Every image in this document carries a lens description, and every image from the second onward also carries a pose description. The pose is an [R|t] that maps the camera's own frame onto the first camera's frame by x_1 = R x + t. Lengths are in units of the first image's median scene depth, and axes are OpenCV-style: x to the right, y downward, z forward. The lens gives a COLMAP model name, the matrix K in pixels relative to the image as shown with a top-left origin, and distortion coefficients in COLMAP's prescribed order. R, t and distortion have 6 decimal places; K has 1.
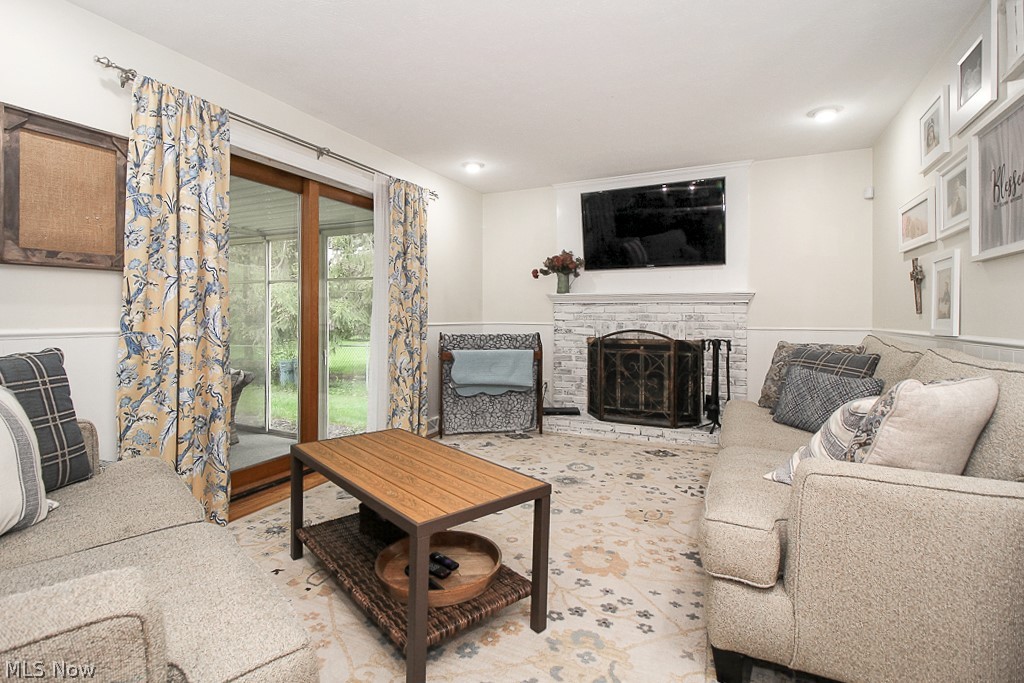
lens RADIAL K [[477.2, 0, 512.6], [0, 477.2, 316.5], [0, 0, 1]] dist [0.005779, -0.006831]
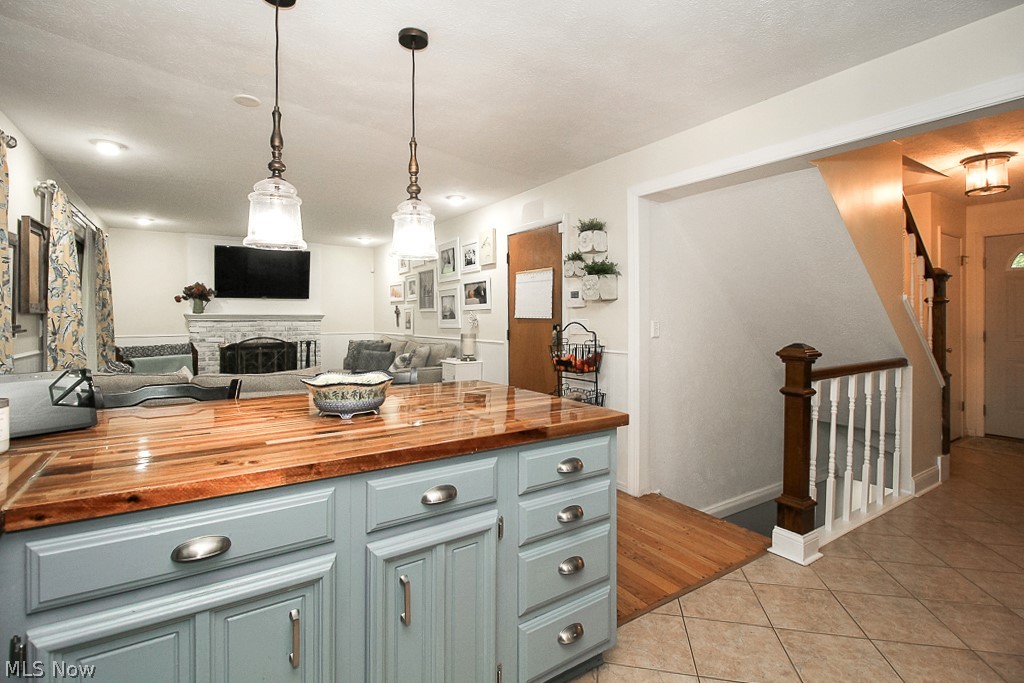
lens RADIAL K [[477.2, 0, 501.1], [0, 477.2, 319.9], [0, 0, 1]] dist [0.005779, -0.006831]
pose [[0.512756, -0.011286, 0.858460, -0.742012], [0.005951, 0.999936, 0.009591, -0.043677], [-0.858514, 0.000191, 0.512790, -0.557024]]
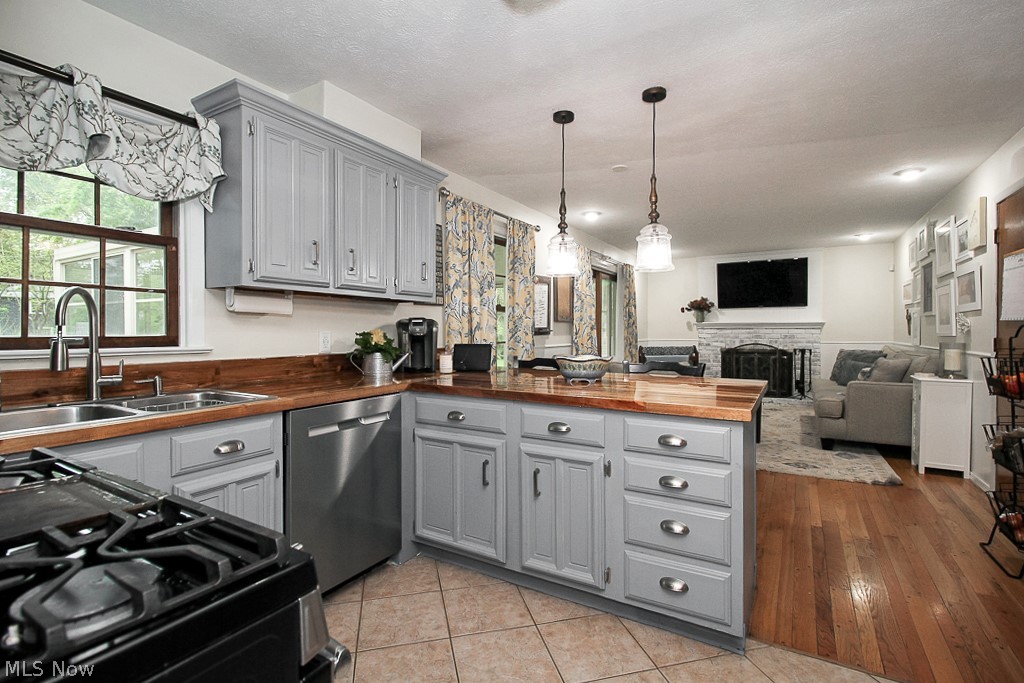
lens RADIAL K [[477.2, 0, 512.0], [0, 477.2, 335.4], [0, 0, 1]] dist [0.005779, -0.006831]
pose [[0.996286, -0.005838, -0.085905, -0.495438], [0.006654, 0.999935, 0.009209, -0.025218], [0.085845, -0.009747, 0.996261, -0.861032]]
